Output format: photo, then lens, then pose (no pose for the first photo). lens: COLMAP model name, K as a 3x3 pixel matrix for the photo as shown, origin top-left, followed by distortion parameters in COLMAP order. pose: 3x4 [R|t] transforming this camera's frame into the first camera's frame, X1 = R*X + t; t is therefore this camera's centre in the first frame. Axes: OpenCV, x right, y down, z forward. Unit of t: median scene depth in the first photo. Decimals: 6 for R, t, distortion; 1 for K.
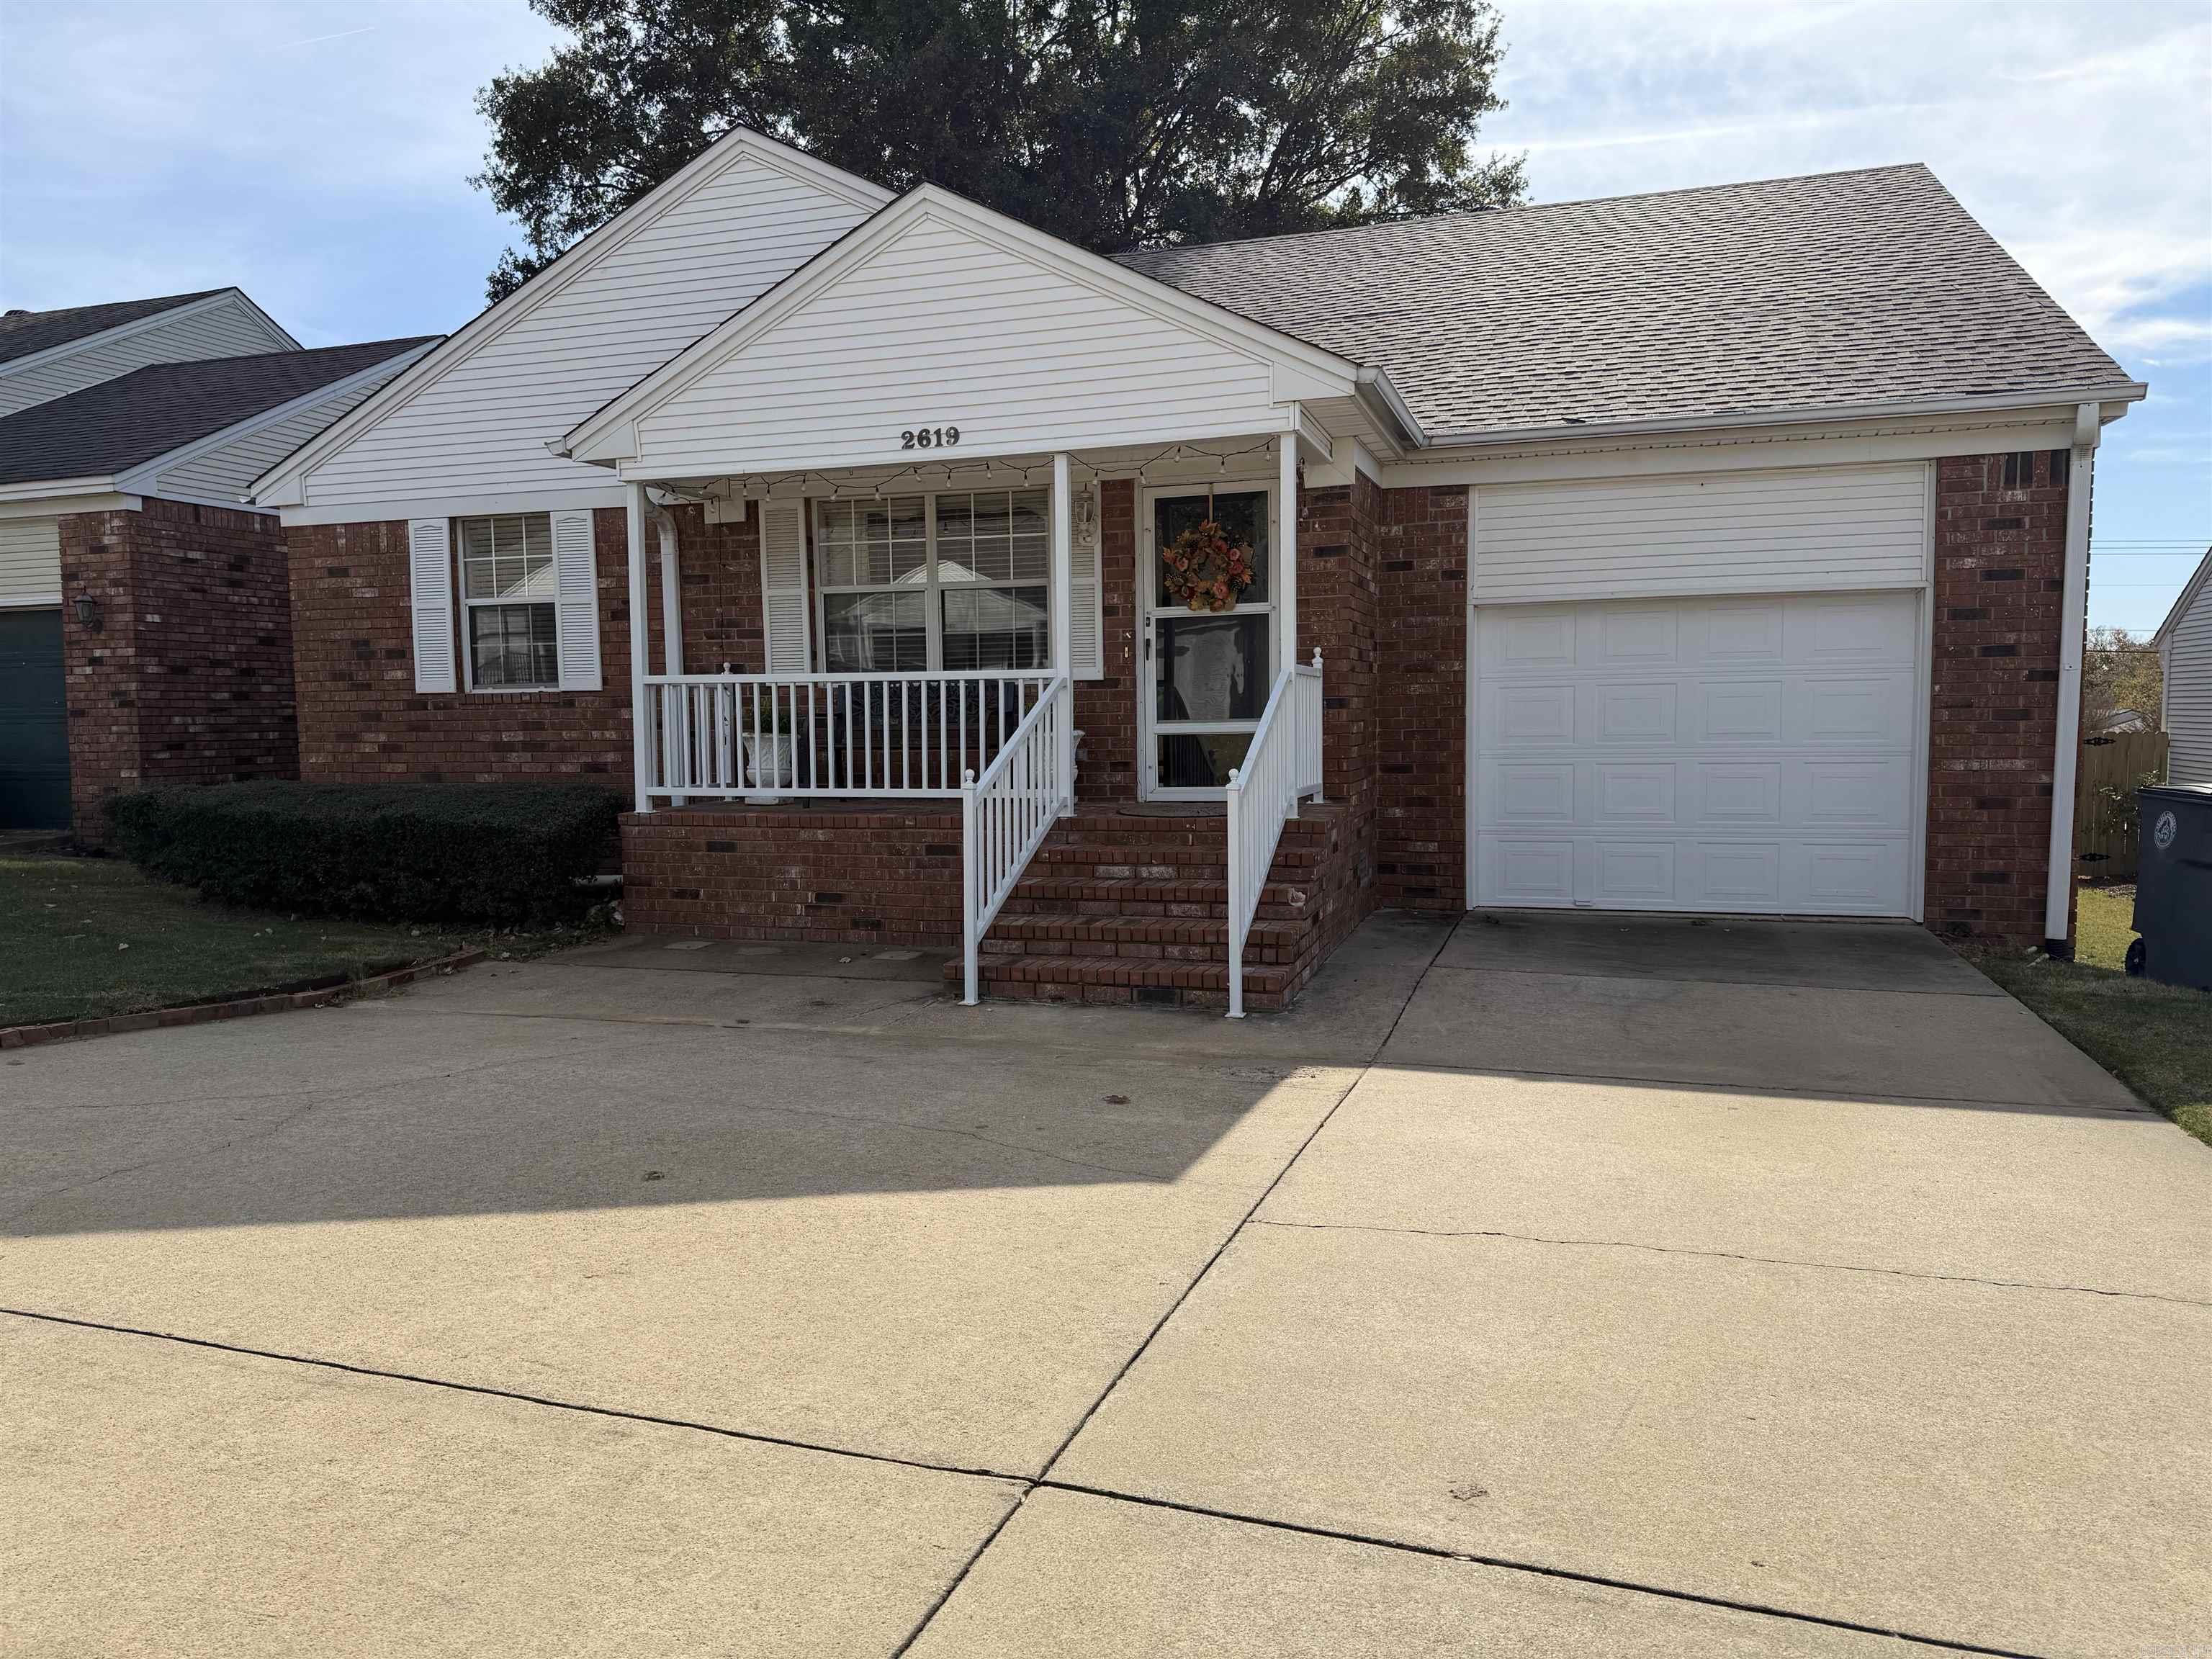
lens RADIAL K [[1538.6, 0, 1156.4], [0, 1538.6, 827.1], [0, 0, 1]] dist [0.052035, -0.055651]
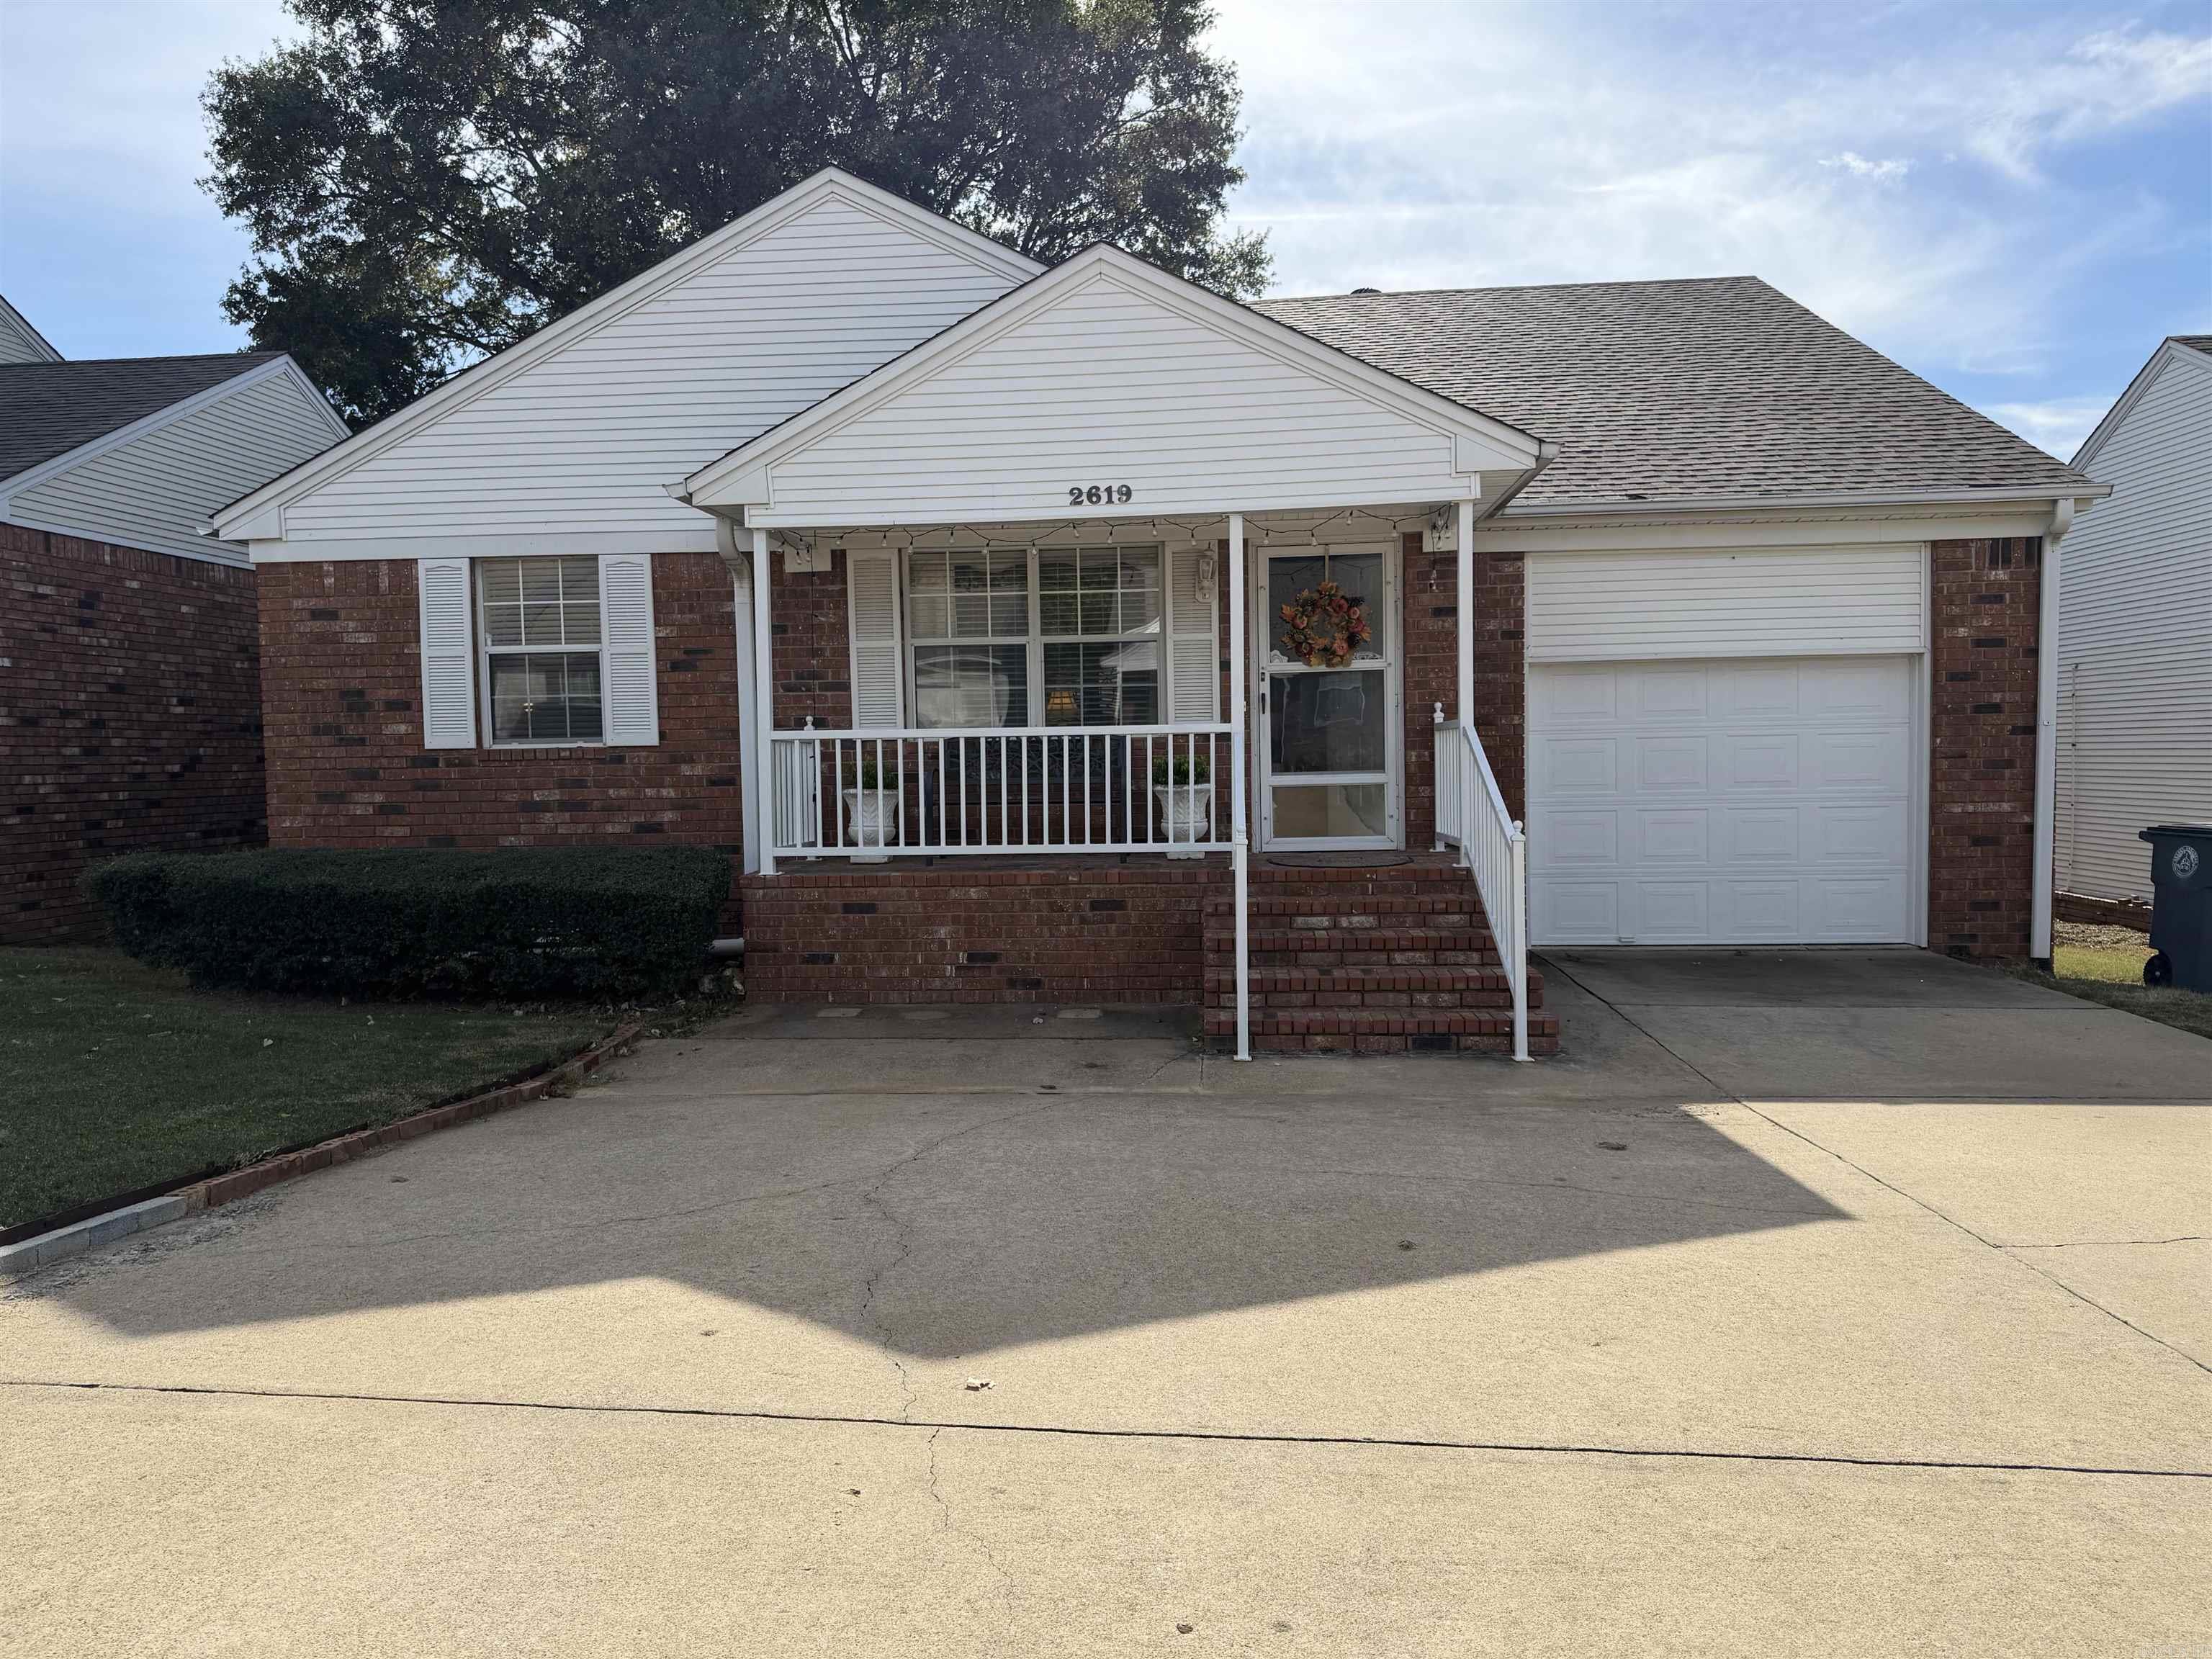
lens RADIAL K [[1538.6, 0, 1089.5], [0, 1538.6, 824.8], [0, 0, 1]] dist [0.052035, -0.055651]
pose [[0.973565, -0.015104, 0.227912, -0.356521], [0.021623, 0.999425, -0.026135, -0.011183], [-0.227386, 0.030372, 0.973331, 0.032776]]
